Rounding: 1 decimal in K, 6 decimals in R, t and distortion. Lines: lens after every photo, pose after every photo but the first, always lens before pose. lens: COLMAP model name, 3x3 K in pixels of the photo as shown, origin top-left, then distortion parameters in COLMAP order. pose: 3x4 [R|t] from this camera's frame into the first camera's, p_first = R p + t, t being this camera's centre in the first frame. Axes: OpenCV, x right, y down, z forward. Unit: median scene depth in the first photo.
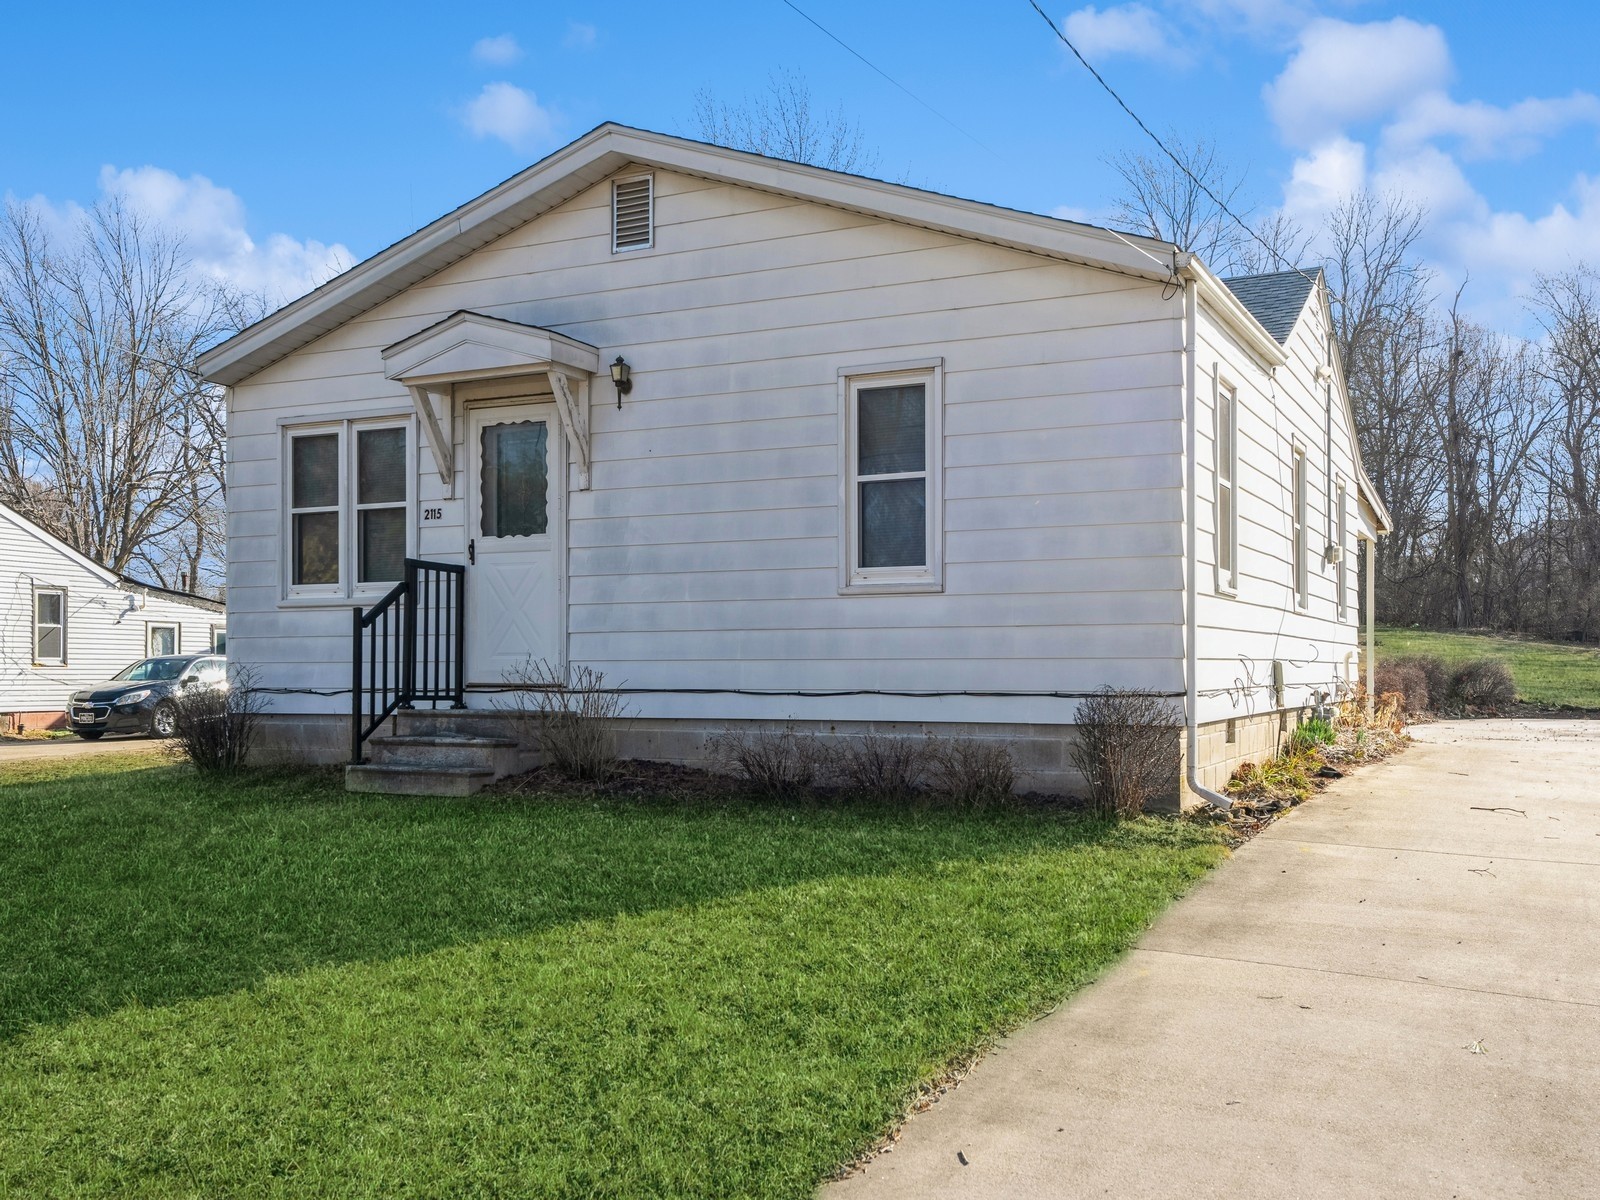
lens RADIAL K [[1529.3, 0, 804.9], [0, 1529.3, 649.8], [0, 0, 1]] dist [0.010760, 0.000679]
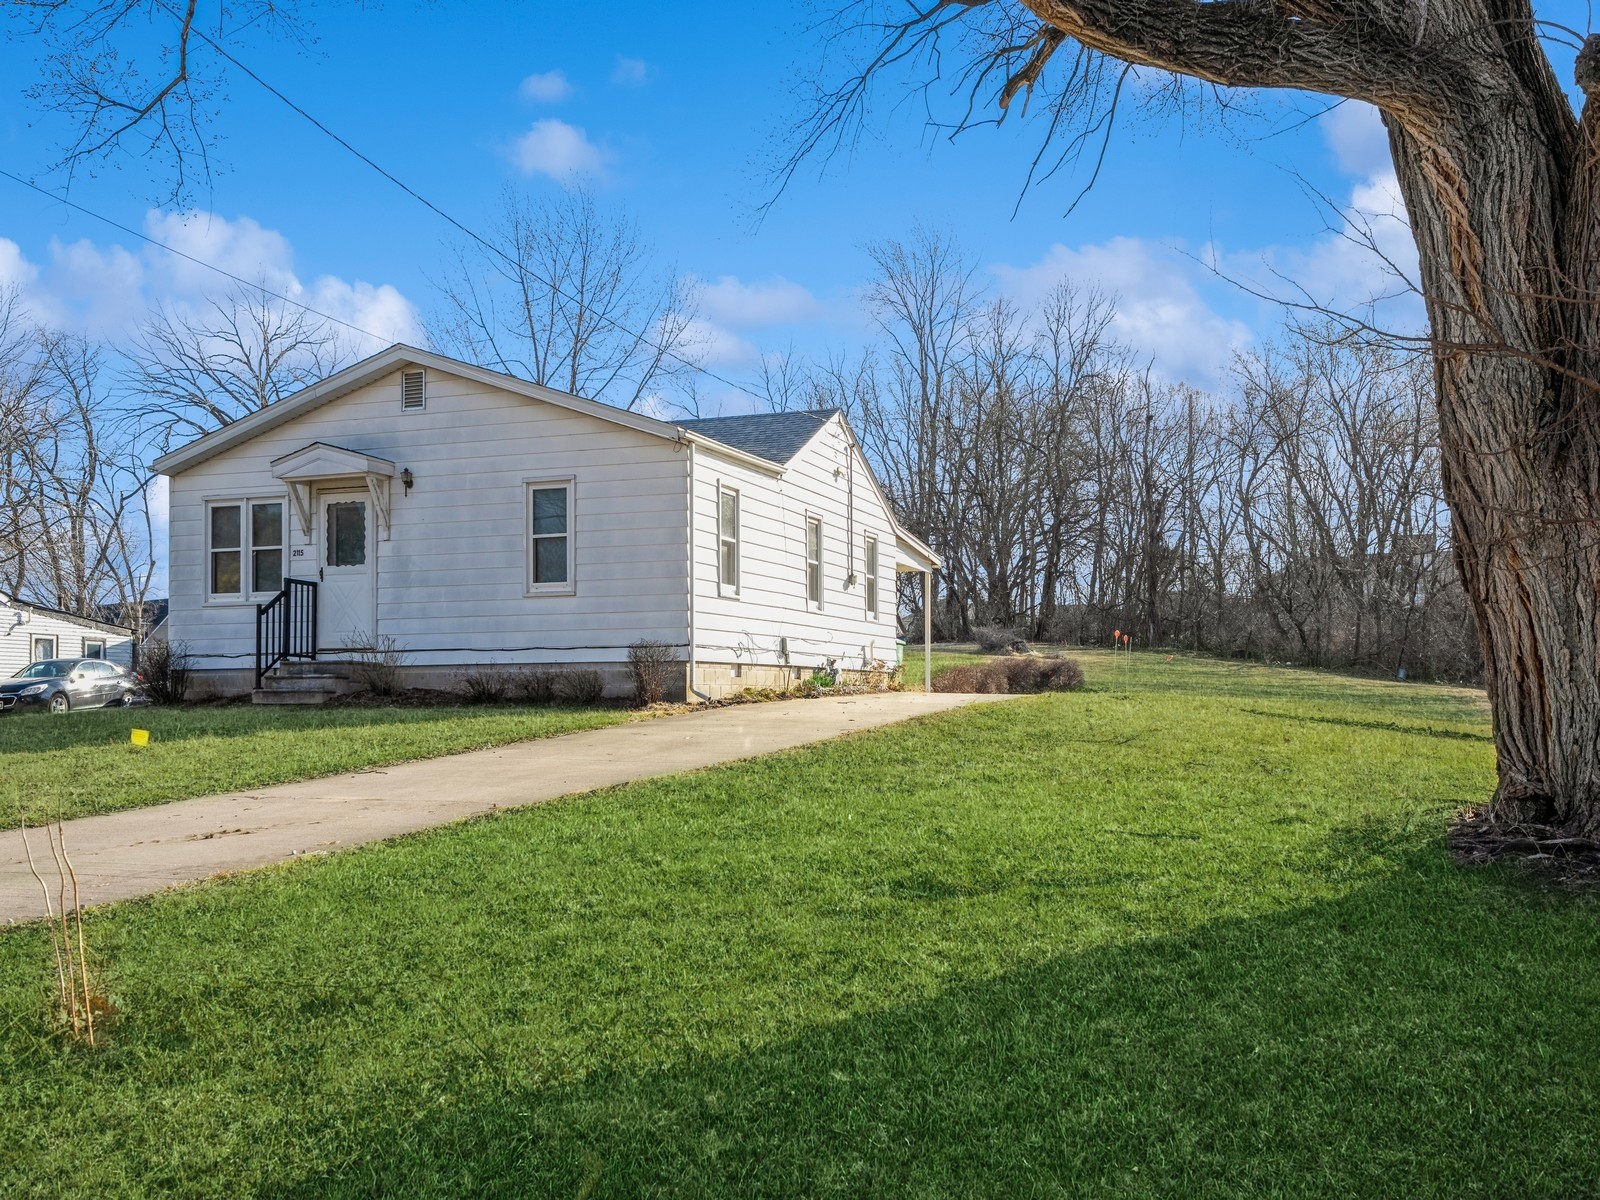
lens RADIAL K [[1529.3, 0, 804.9], [0, 1529.3, 649.8], [0, 0, 1]] dist [0.010760, 0.000679]
pose [[0.993388, -0.001532, 0.114794, 0.140124], [0.003980, 0.999769, -0.021103, 0.065342], [-0.114735, 0.021420, 0.993165, -0.855403]]
